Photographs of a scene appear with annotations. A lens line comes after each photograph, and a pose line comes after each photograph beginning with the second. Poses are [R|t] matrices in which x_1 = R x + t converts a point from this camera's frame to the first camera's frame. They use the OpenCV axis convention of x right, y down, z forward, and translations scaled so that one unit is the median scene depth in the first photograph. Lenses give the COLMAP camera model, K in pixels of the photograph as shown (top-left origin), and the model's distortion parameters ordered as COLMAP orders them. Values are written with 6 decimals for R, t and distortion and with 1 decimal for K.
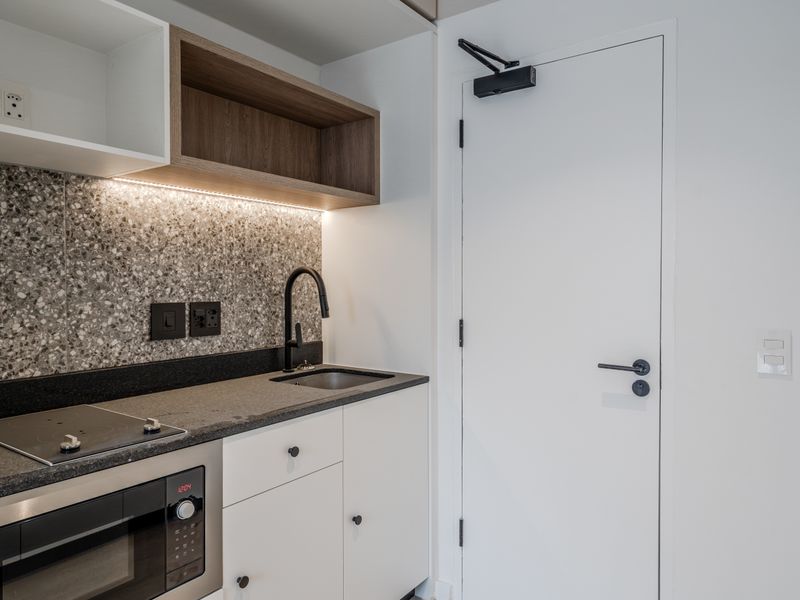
lens RADIAL K [[555.2, 0, 400.0], [0, 555.2, 296.5], [0, 0, 1]] dist [-0.002848, -0.002496]
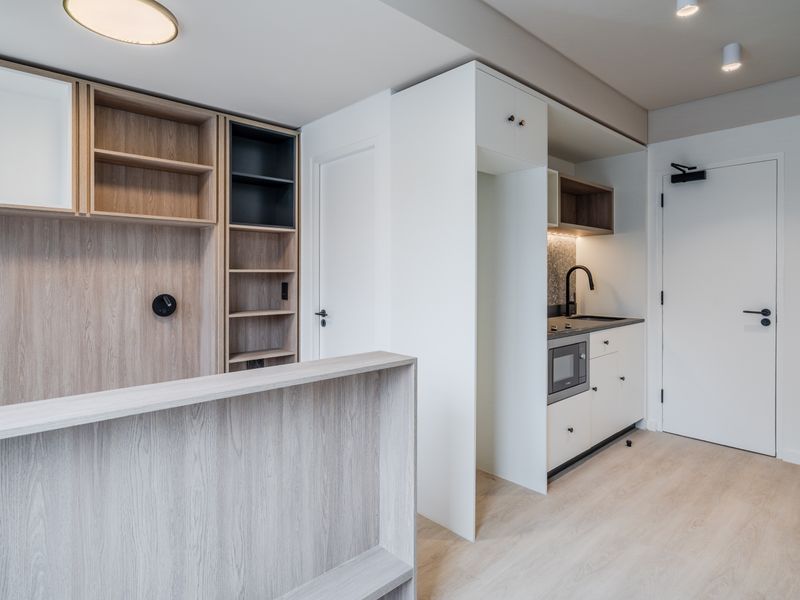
lens RADIAL K [[464.0, 0, 408.2], [0, 464.0, 279.2], [0, 0, 1]] dist [0.004104, 0.001973]
pose [[0.980993, 0.001648, -0.194035, -0.461754], [-0.004237, 0.999907, -0.012929, 0.022434], [0.193996, 0.013506, 0.980909, -0.834686]]
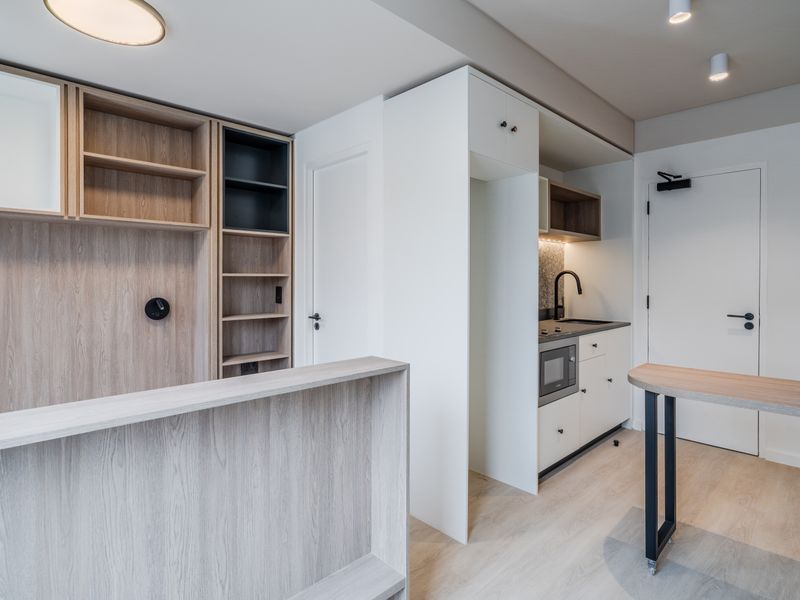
lens RADIAL K [[428.6, 0, 401.3], [0, 428.6, 283.3], [0, 0, 1]] dist [-0.004791, -0.003814]
pose [[0.979713, 0.002652, -0.200389, -0.470021], [-0.005556, 0.999887, -0.013934, 0.021827], [0.200330, 0.014764, 0.979617, -0.759744]]
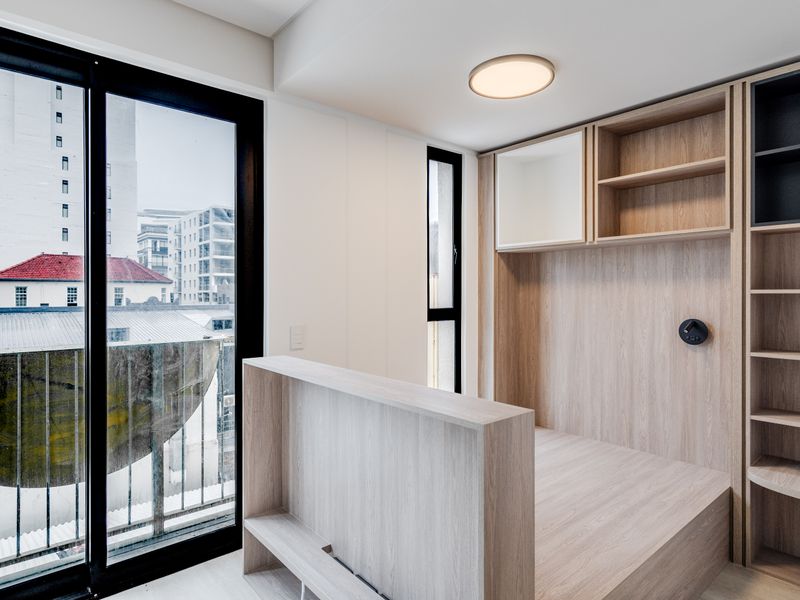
lens RADIAL K [[481.7, 0, 409.5], [0, 481.7, 293.7], [0, 0, 1]] dist [0.005676, 0.000507]
pose [[-0.259257, 0.000400, -0.965808, -0.191684], [-0.022457, 0.999727, 0.006442, 0.004478], [0.965547, 0.023360, -0.259178, -0.283235]]
